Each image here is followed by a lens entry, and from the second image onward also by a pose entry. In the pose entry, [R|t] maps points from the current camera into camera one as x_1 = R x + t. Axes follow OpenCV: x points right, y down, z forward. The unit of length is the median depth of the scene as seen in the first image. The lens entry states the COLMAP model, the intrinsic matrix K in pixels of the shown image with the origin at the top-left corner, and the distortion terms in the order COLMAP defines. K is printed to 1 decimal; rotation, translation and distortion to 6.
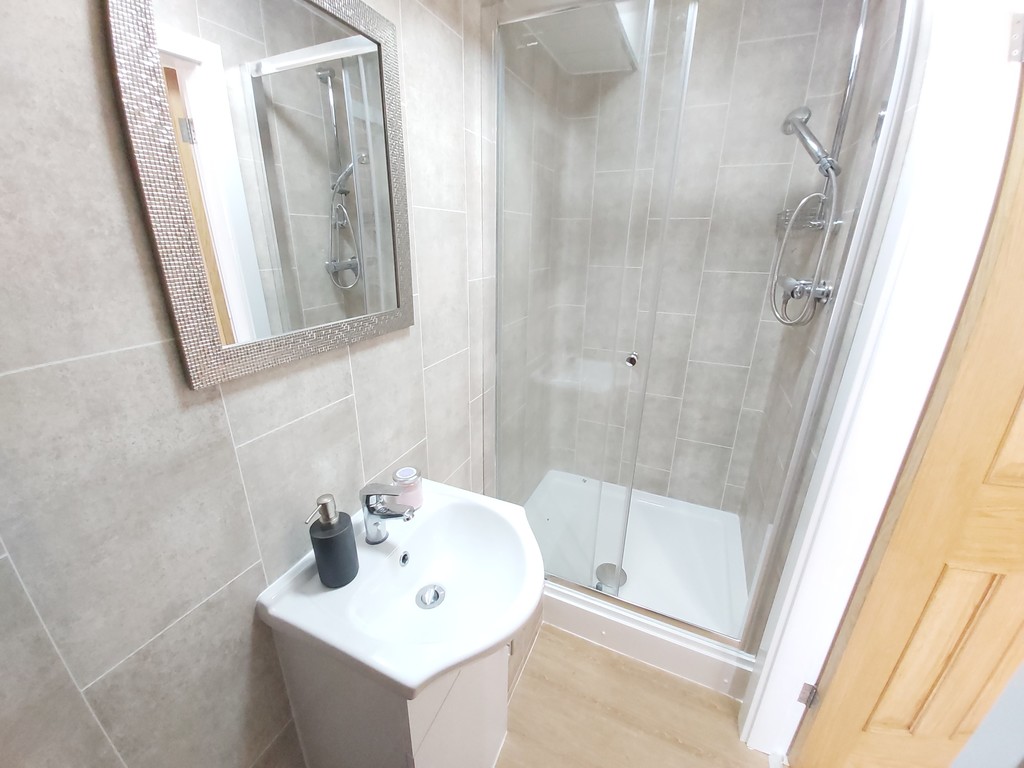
lens RADIAL K [[402.7, 0, 510.8], [0, 402.7, 380.9], [0, 0, 1]] dist [-0.002645, -0.000455]
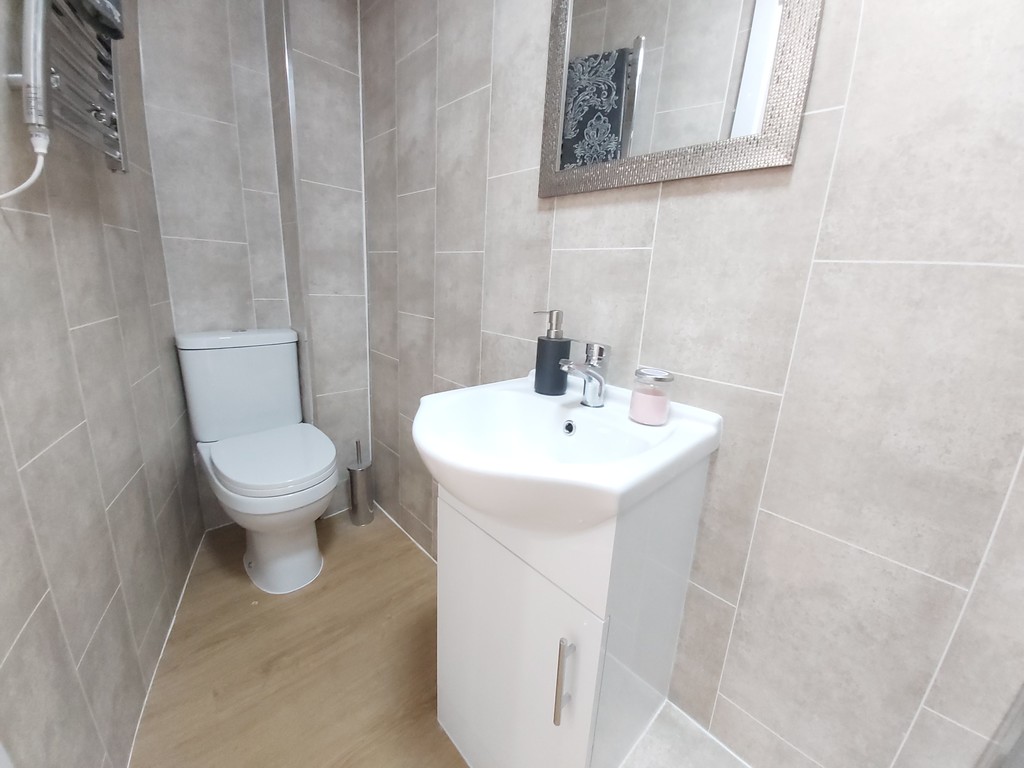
lens RADIAL K [[402.7, 0, 511.6], [0, 402.7, 380.9], [0, 0, 1]] dist [-0.002645, -0.000455]
pose [[-0.402616, 0.201394, -0.892940, 0.602148], [-0.359733, 0.862198, 0.356659, 0.082909], [0.841720, 0.464817, -0.274687, 1.151995]]
